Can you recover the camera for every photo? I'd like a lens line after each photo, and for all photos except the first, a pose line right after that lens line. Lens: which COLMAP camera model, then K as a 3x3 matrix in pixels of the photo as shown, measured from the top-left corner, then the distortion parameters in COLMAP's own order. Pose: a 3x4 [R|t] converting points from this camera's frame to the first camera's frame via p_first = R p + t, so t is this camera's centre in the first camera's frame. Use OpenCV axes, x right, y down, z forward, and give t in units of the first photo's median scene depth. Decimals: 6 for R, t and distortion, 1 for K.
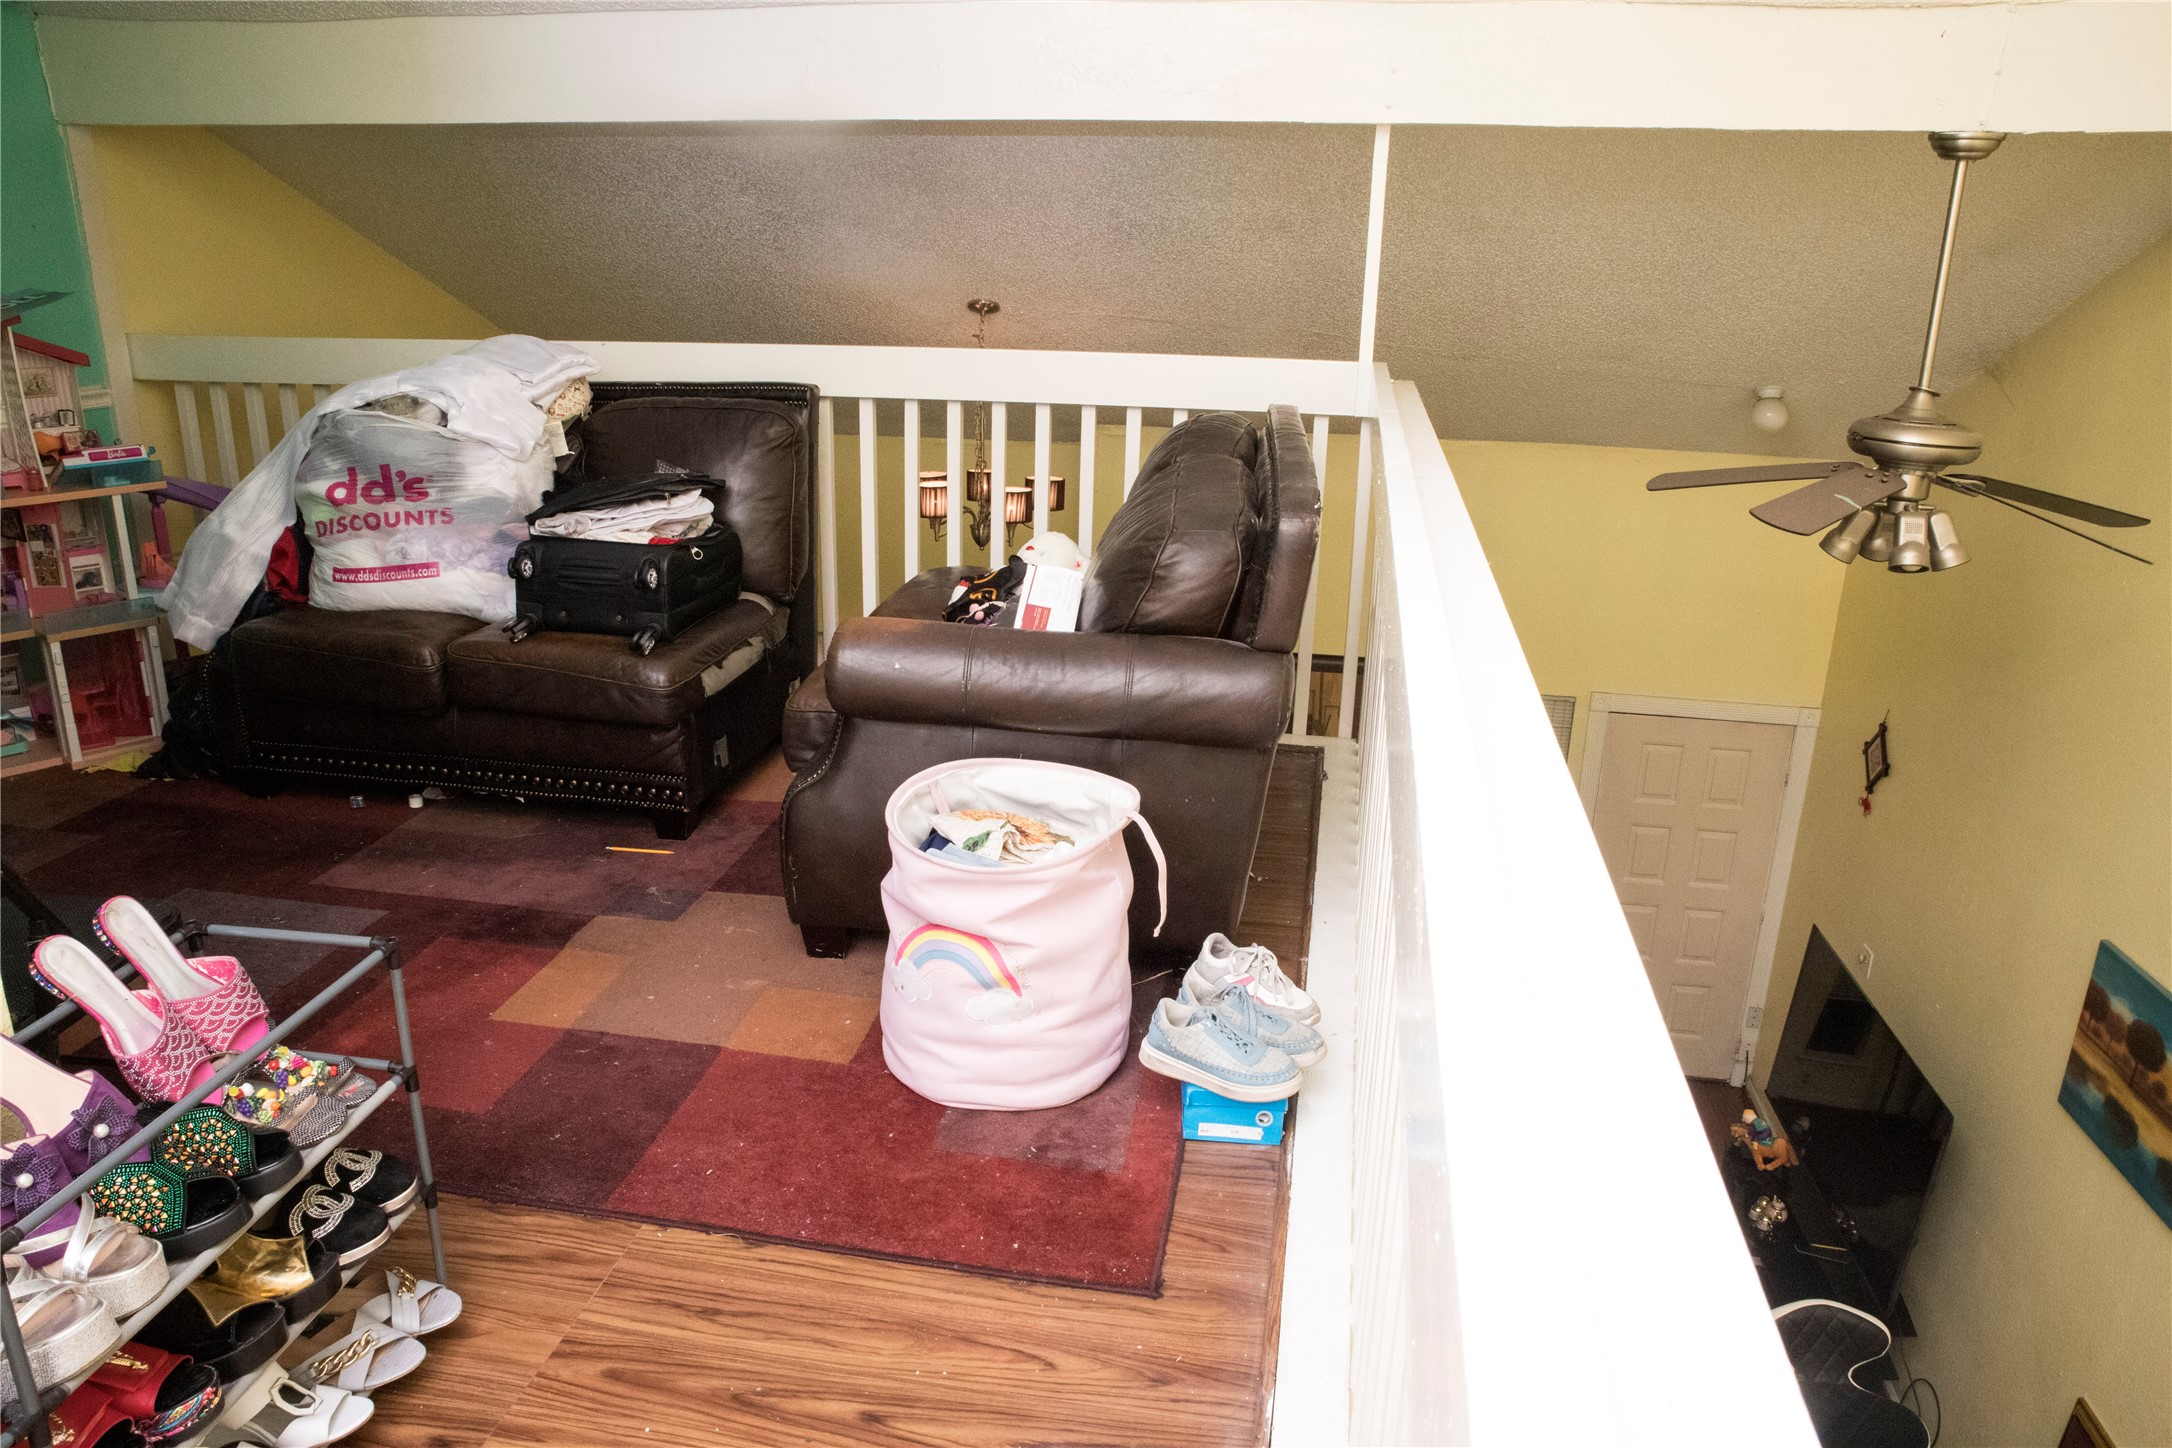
lens RADIAL K [[1465.8, 0, 1078.8], [0, 1465.8, 722.7], [0, 0, 1]] dist [-0.136812, 0.094115]
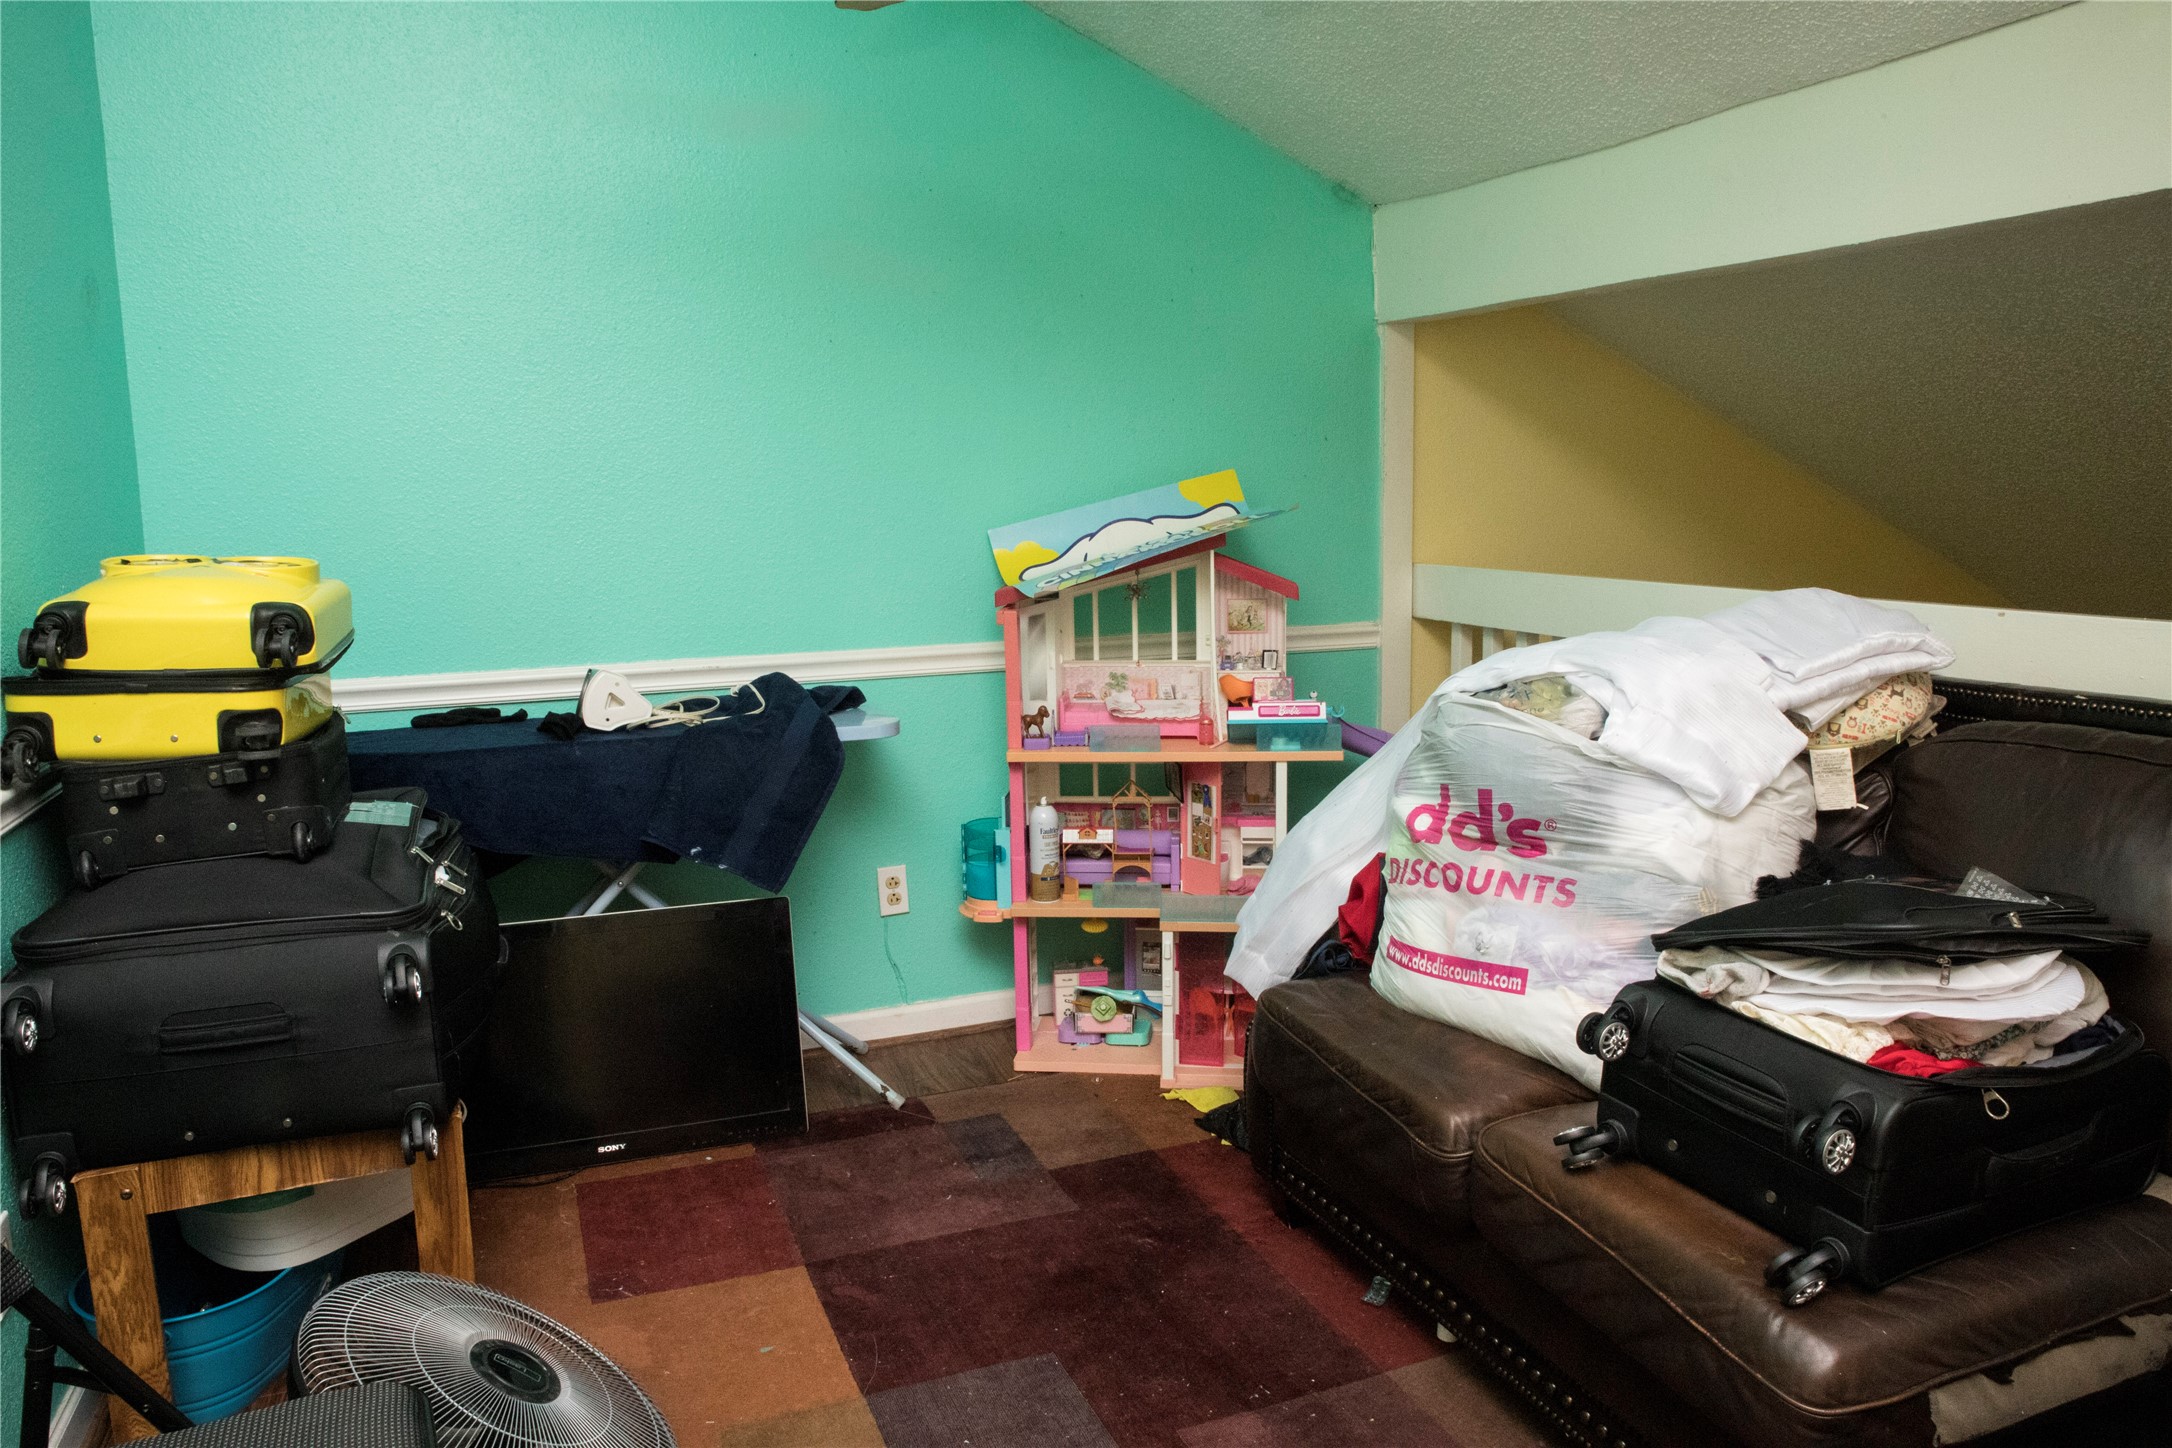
lens RADIAL K [[1465.8, 0, 1078.8], [0, 1465.8, 722.7], [0, 0, 1]] dist [-0.136812, 0.094115]
pose [[0.513163, 0.104118, -0.851953, -0.058977], [-0.241412, 0.970051, -0.026861, -0.147867], [0.823641, 0.219455, 0.522930, 0.523602]]
